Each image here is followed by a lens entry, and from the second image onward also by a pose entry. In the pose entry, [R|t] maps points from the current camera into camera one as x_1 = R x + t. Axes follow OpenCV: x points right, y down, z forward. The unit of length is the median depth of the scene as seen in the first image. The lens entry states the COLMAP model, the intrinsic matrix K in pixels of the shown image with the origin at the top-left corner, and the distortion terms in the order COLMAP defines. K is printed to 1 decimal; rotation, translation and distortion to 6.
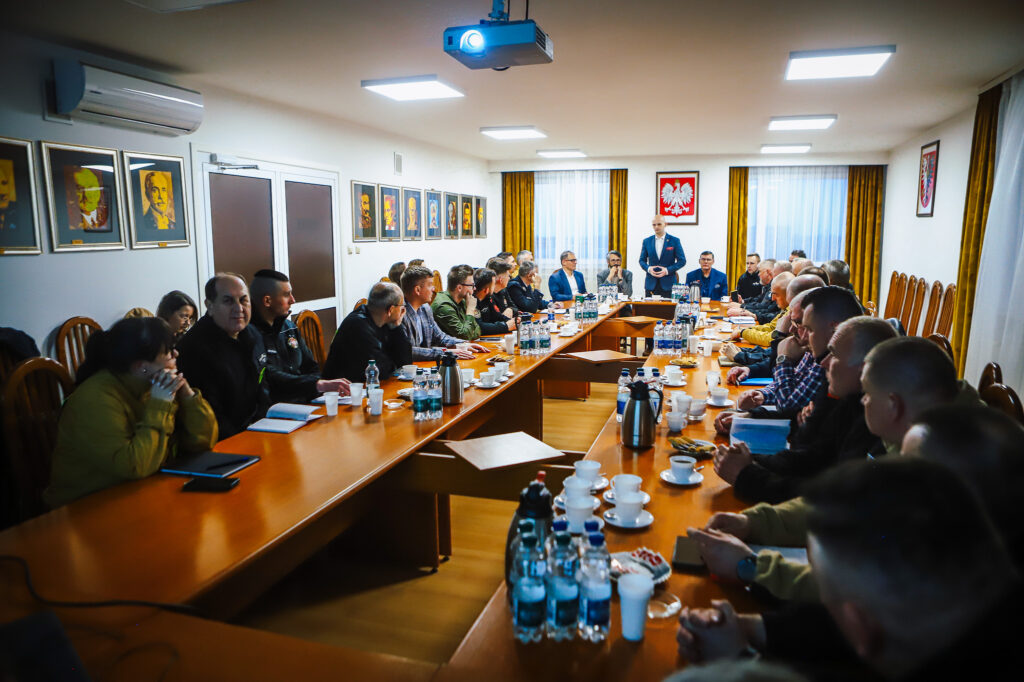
lens RADIAL K [[693.0, 0, 514.5], [0, 693.0, 332.3], [0, 0, 1]] dist [-0.091098, 0.042804]
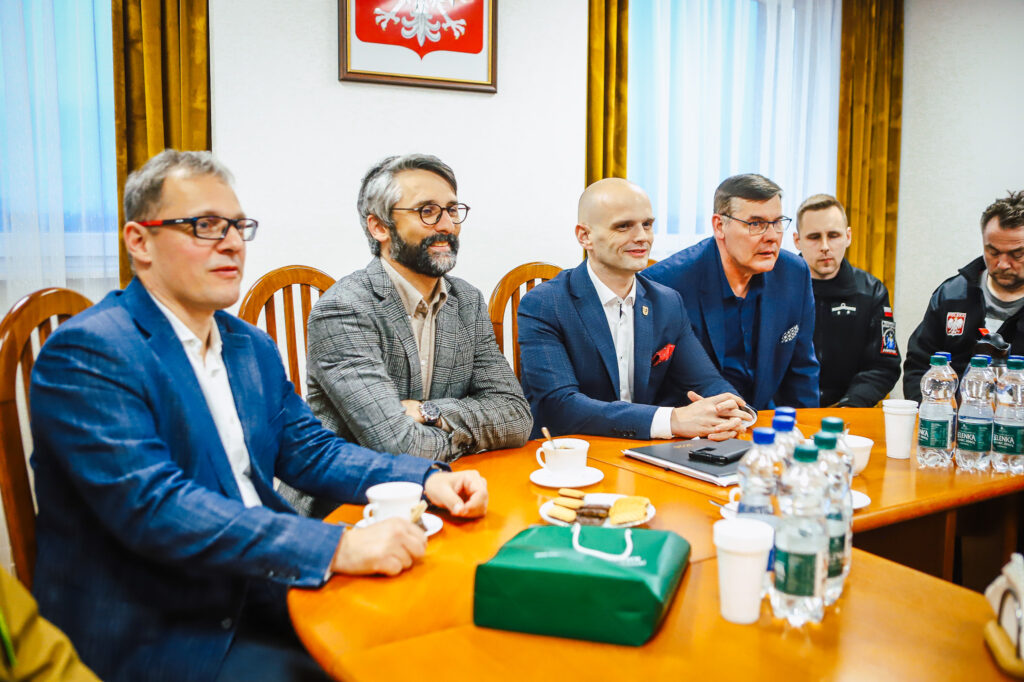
lens RADIAL K [[955.1, 0, 511.8], [0, 955.1, 341.3], [0, 0, 1]] dist [-0.028462, 0.000000]
pose [[0.658755, -0.084500, 0.747598, -0.003523], [0.096694, 0.994941, 0.027254, -0.073044], [-0.746118, 0.054335, 0.663593, 0.762121]]
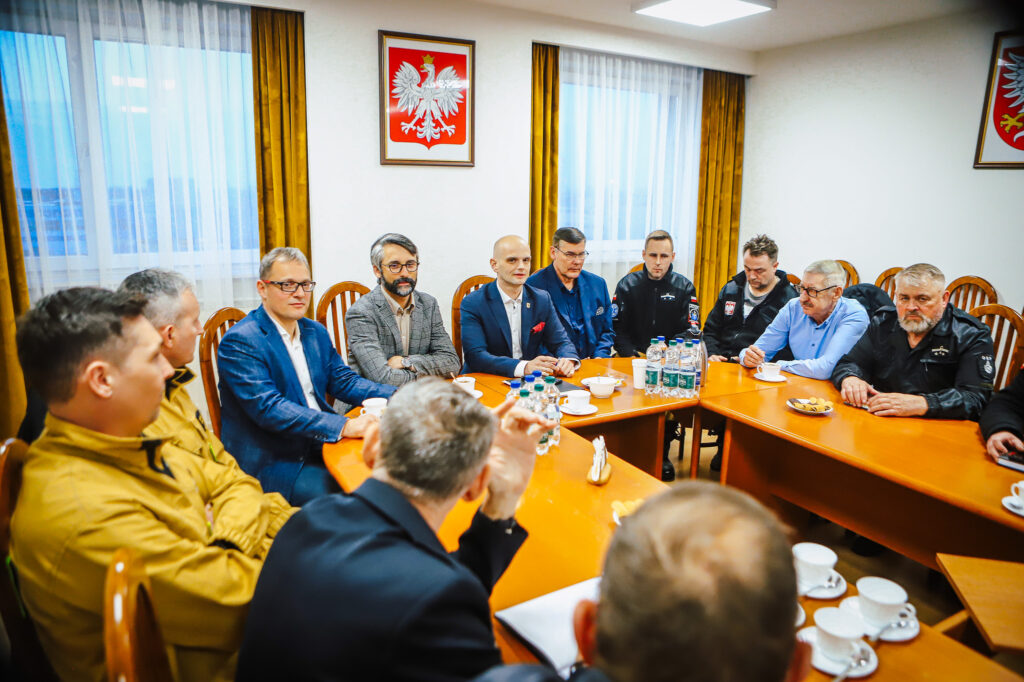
lens RADIAL K [[693.0, 0, 518.2], [0, 693.0, 342.1], [0, 0, 1]] dist [-0.091098, 0.042804]
pose [[0.695963, -0.141596, 0.703979, -0.040491], [0.085673, 0.989737, 0.114375, -0.092831], [-0.712949, -0.019289, 0.700951, 0.665834]]
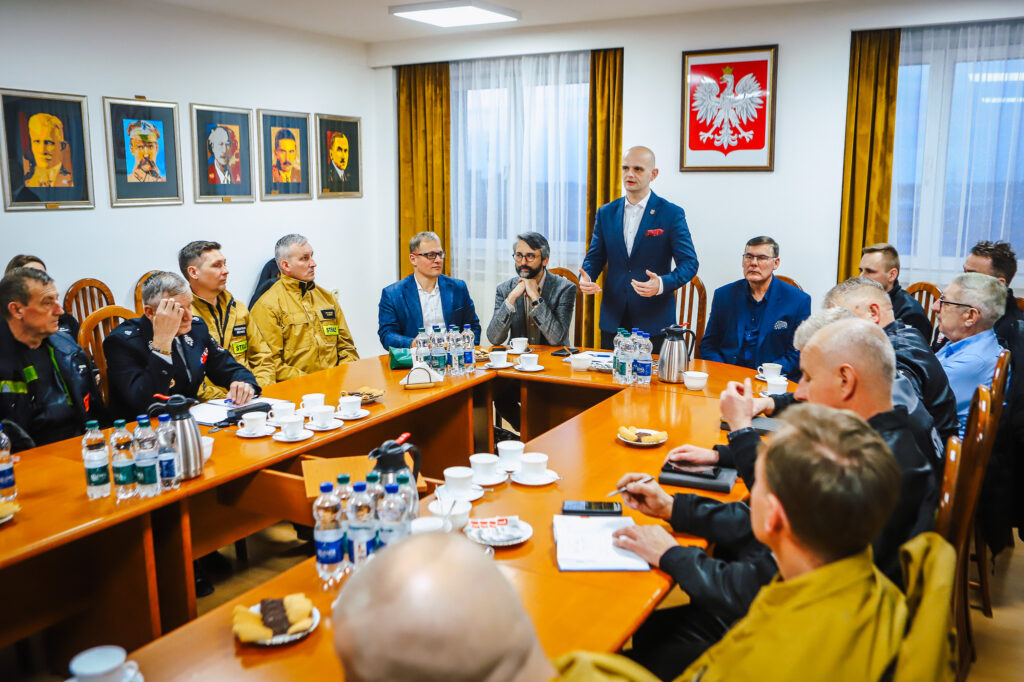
lens RADIAL K [[889.6, 0, 504.3], [0, 889.6, 349.0], [0, 0, 1]] dist [-0.018534, -0.003505]
pose [[0.979074, 0.040093, -0.199515, 0.216650], [-0.030764, 0.998293, 0.049644, -0.066031], [0.201165, -0.042468, 0.978636, 0.407523]]
